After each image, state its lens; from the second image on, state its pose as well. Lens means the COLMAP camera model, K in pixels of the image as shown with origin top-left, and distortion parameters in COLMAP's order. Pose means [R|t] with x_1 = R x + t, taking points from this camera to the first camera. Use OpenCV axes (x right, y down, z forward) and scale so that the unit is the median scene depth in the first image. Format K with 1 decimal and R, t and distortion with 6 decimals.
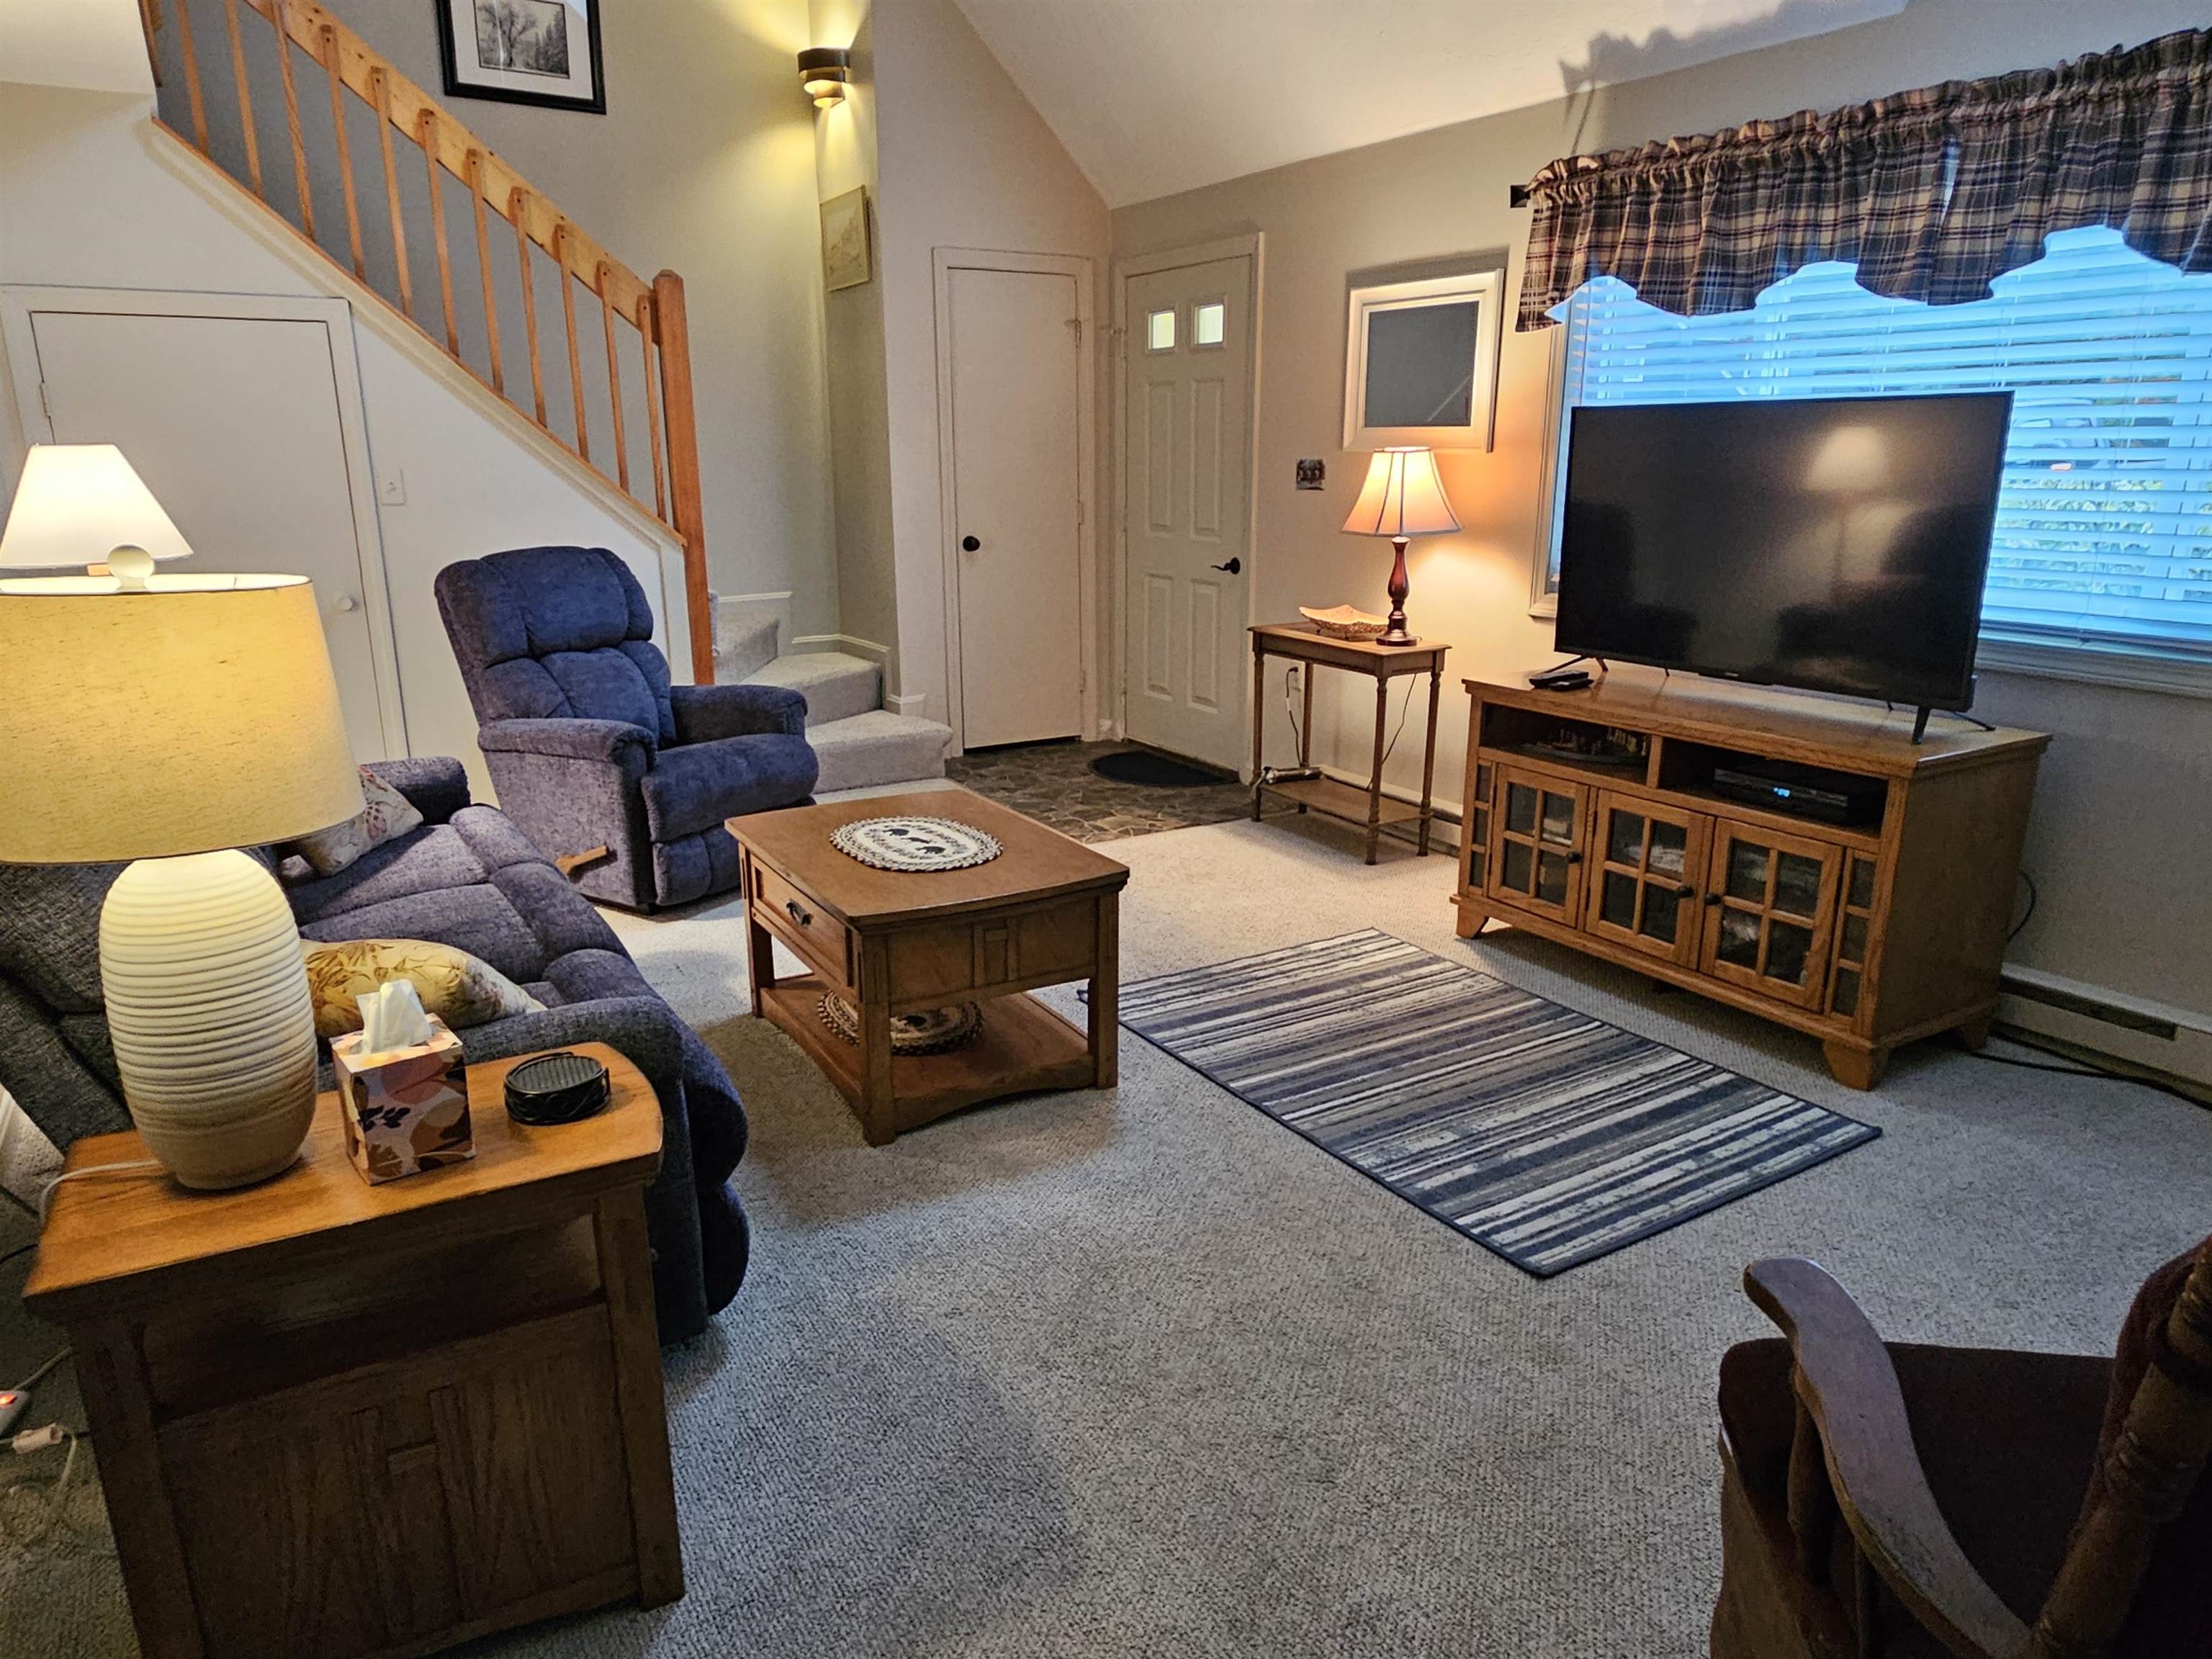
lens RADIAL K [[1409.3, 0, 1102.5], [0, 1409.3, 830.9], [0, 0, 1]] dist [-0.009386, -0.000884]
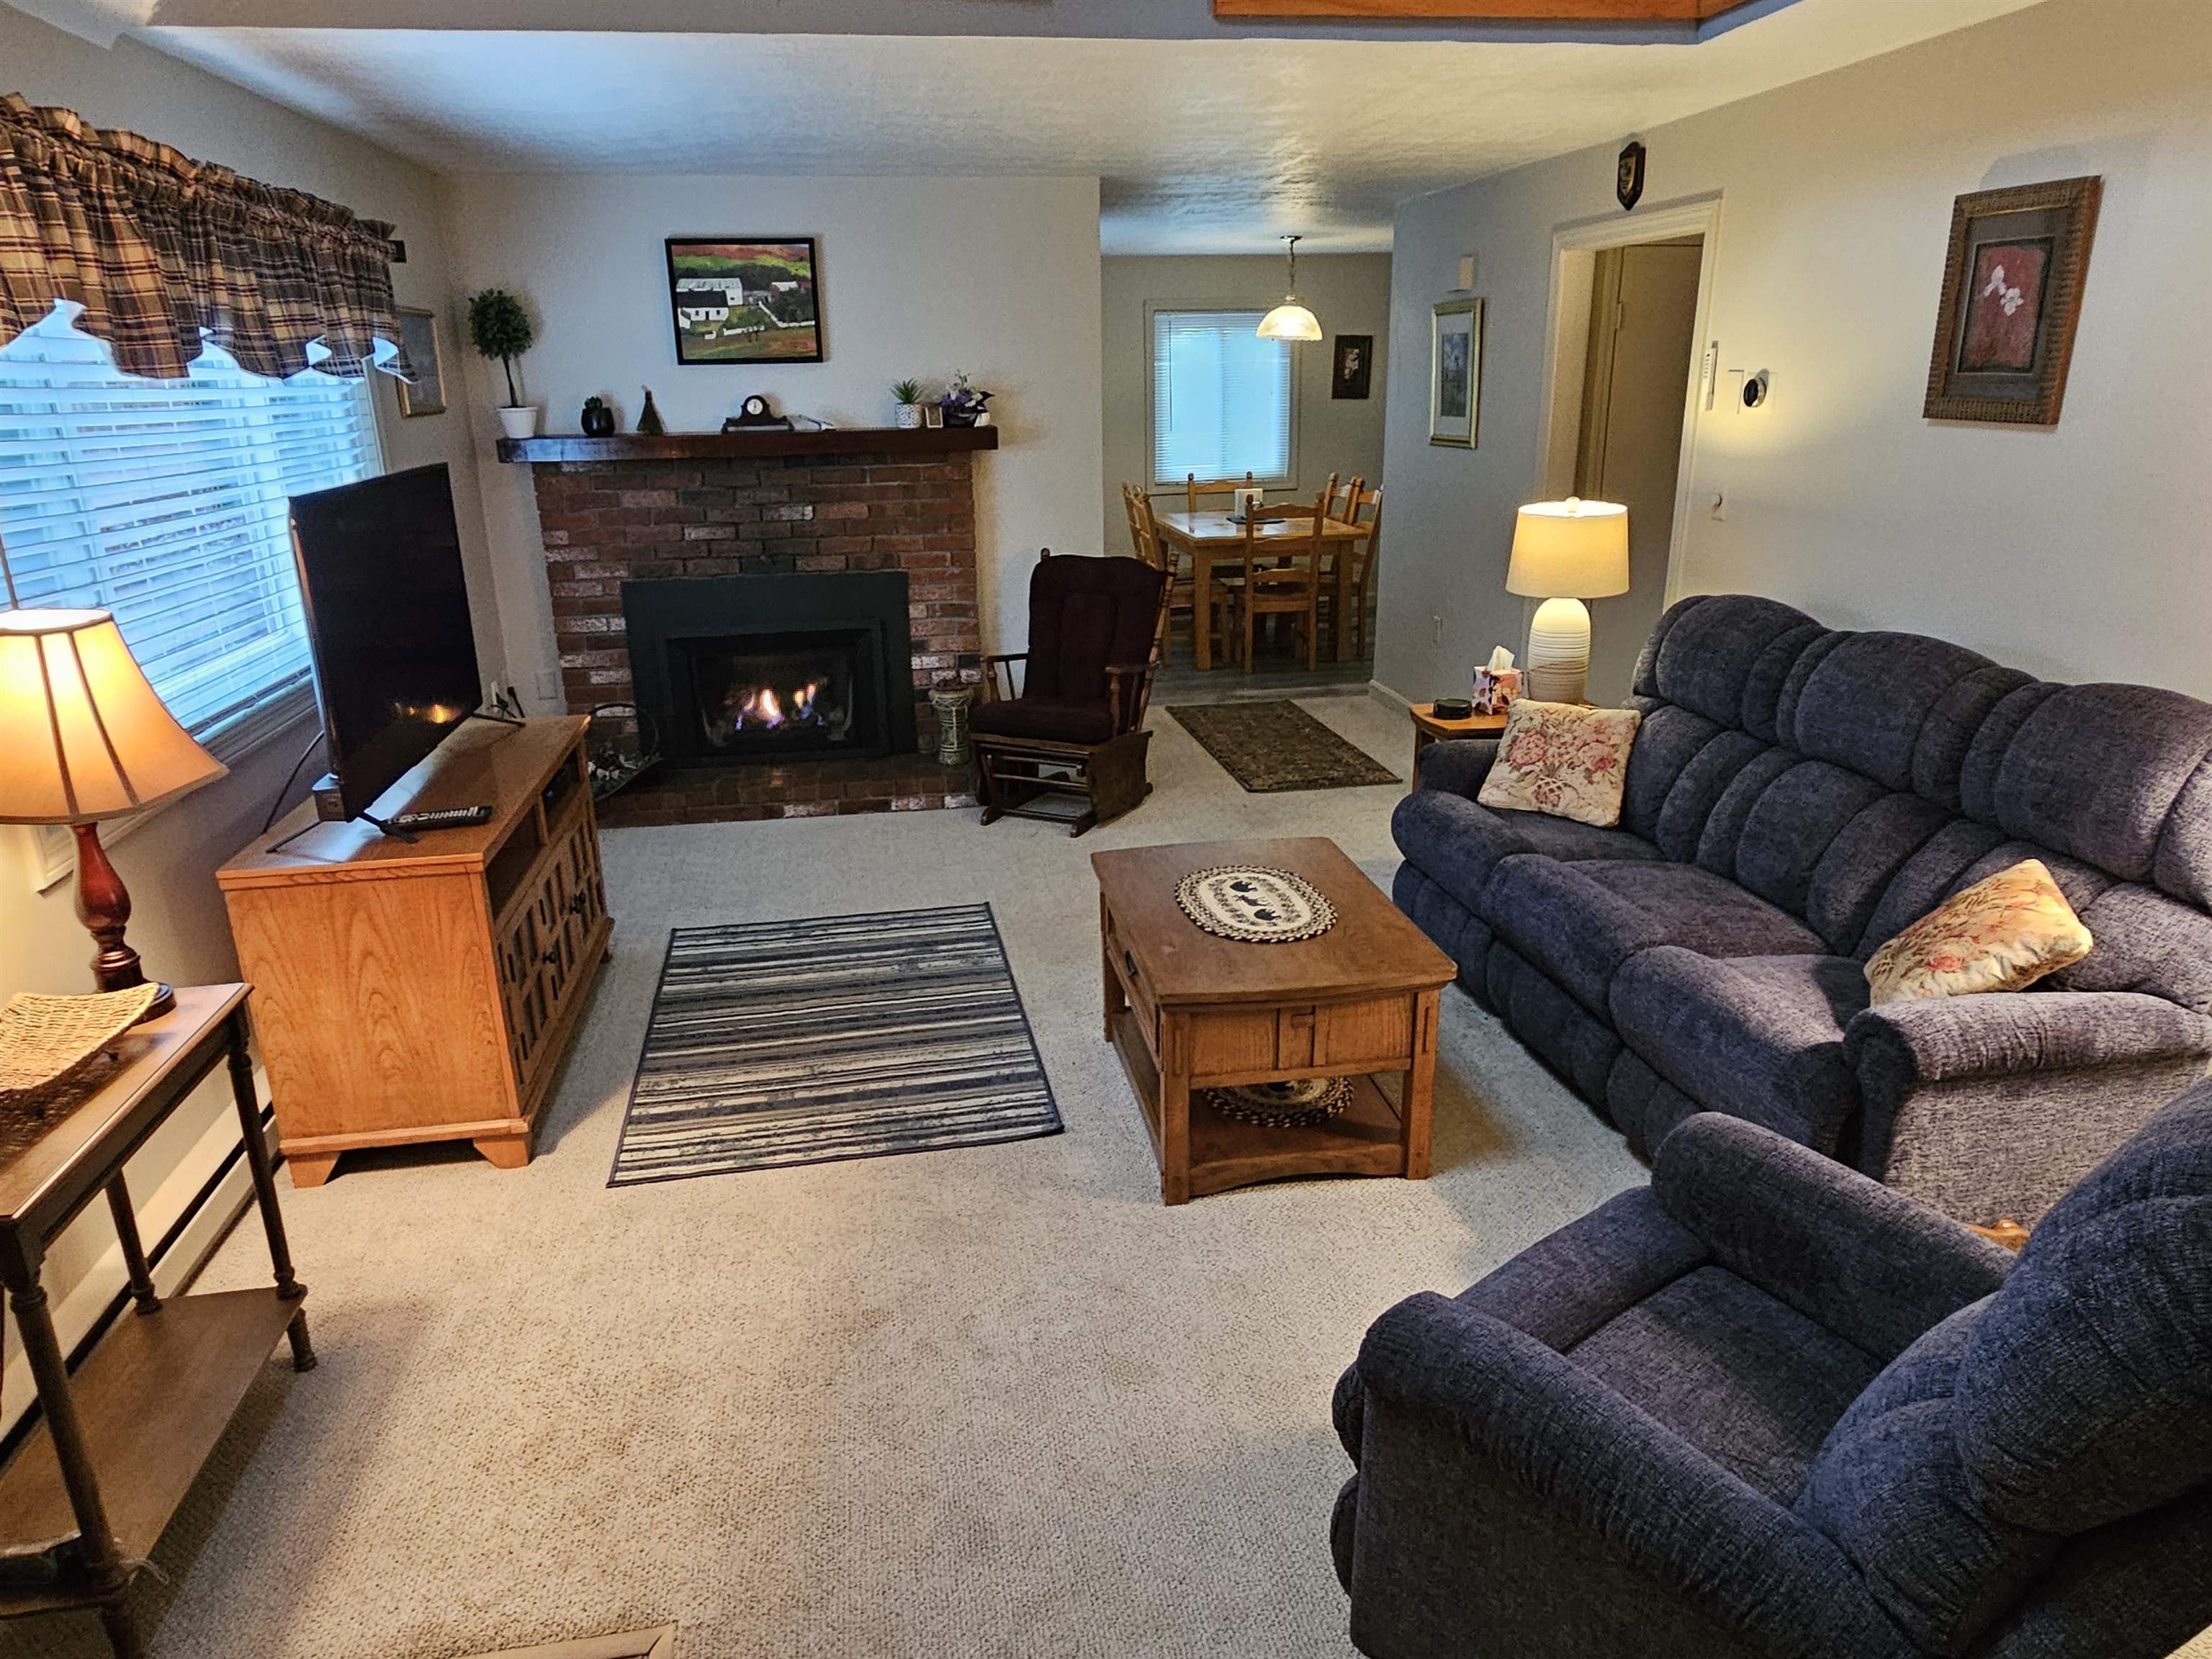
lens RADIAL K [[1409.3, 0, 1105.1], [0, 1409.3, 831.0], [0, 0, 1]] dist [-0.009386, -0.000884]
pose [[-0.933246, -0.091822, 0.347305, -0.379671], [0.113086, 0.842539, 0.526630, -0.579639], [-0.340974, 0.530751, -0.775913, 1.788500]]
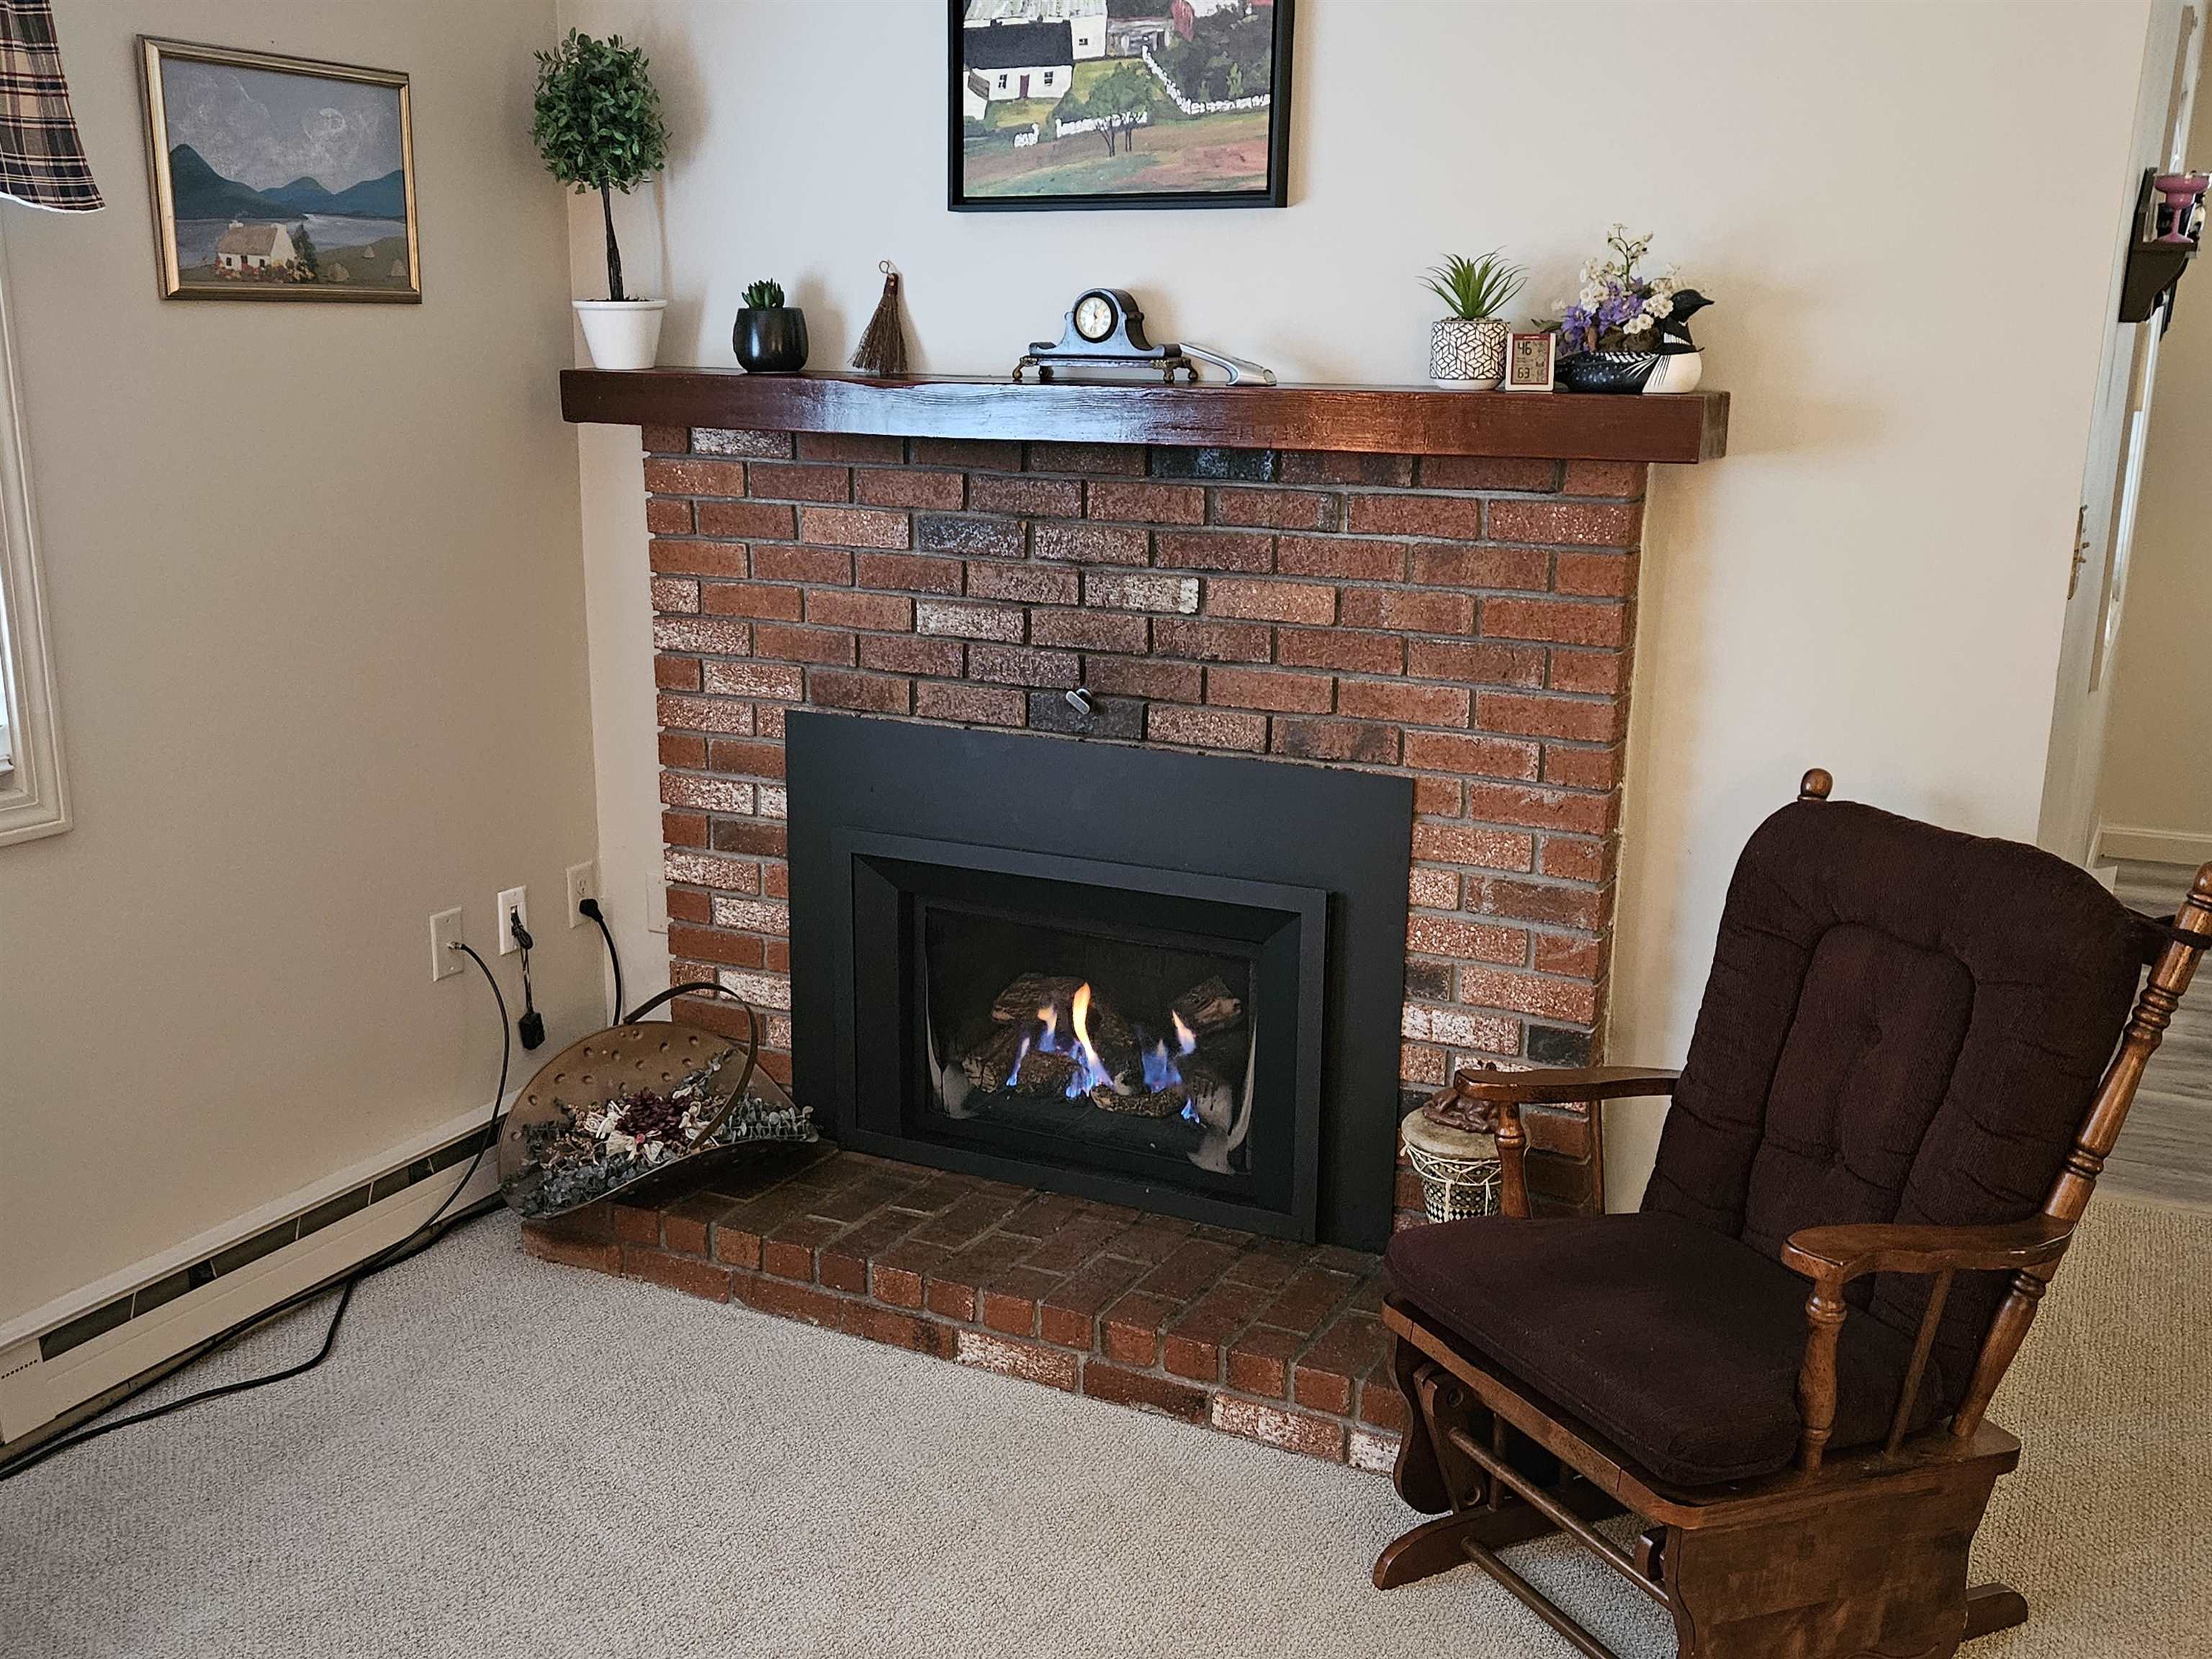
lens RADIAL K [[2081.6, 0, 1130.0], [0, 2081.6, 864.7], [0, 0, 1]] dist [0.057665, 0.000000]
pose [[-0.544189, -0.209212, 0.812458, -0.231498], [0.208779, 0.904172, 0.372671, -0.326356], [-0.812570, 0.372428, -0.448362, 0.968090]]
